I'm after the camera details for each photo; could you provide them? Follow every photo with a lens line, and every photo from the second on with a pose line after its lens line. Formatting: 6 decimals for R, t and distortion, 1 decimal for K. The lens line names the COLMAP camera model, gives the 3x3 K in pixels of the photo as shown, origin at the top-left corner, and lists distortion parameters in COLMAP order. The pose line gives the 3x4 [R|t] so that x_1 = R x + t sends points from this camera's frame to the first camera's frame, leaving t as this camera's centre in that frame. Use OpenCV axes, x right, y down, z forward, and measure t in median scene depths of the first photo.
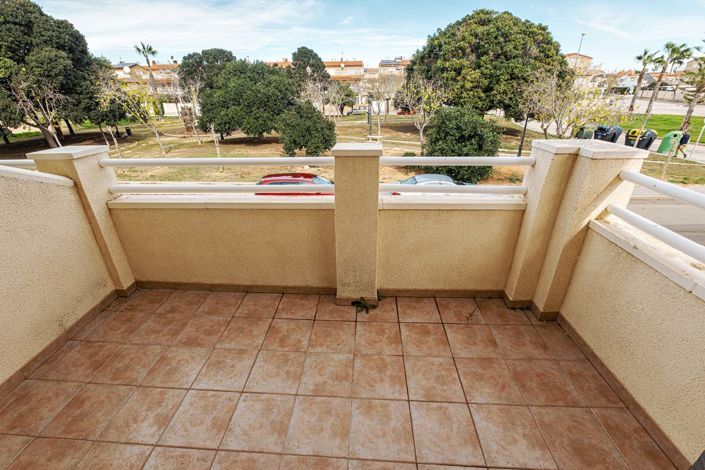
lens RADIAL K [[310.9, 0, 359.0], [0, 310.9, 233.6], [0, 0, 1]] dist [0.005758, -0.005242]
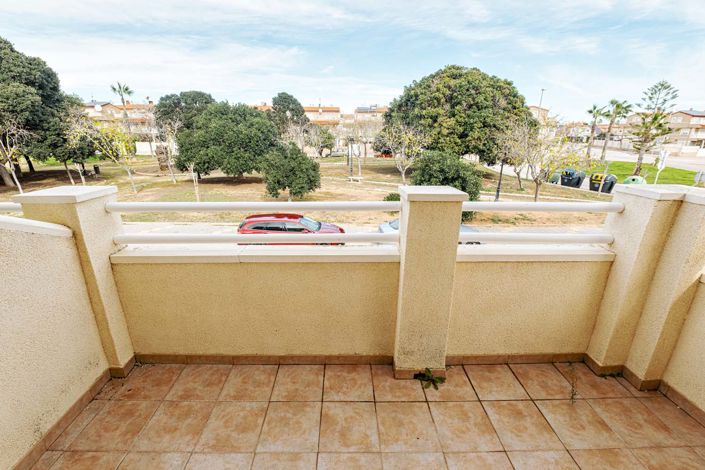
lens RADIAL K [[310.9, 0, 358.5], [0, 310.9, 237.4], [0, 0, 1]] dist [0.005758, -0.005242]
pose [[0.996585, -0.003801, 0.082488, -0.029150], [0.013016, 0.993683, -0.111468, -0.006060], [-0.081543, 0.112161, 0.990339, 0.019360]]
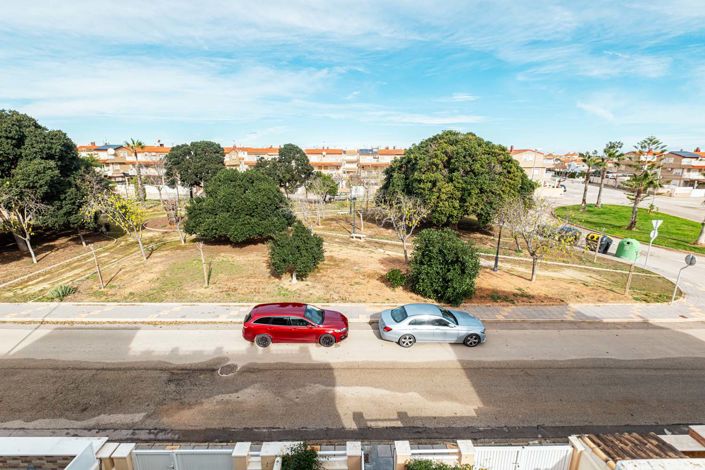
lens RADIAL K [[310.9, 0, 361.1], [0, 310.9, 228.9], [0, 0, 1]] dist [0.005758, -0.005242]
pose [[0.996769, -0.003447, 0.080242, -0.029161], [0.019416, 0.979788, -0.199096, -0.152320], [-0.077933, 0.200011, 0.976689, -0.029730]]
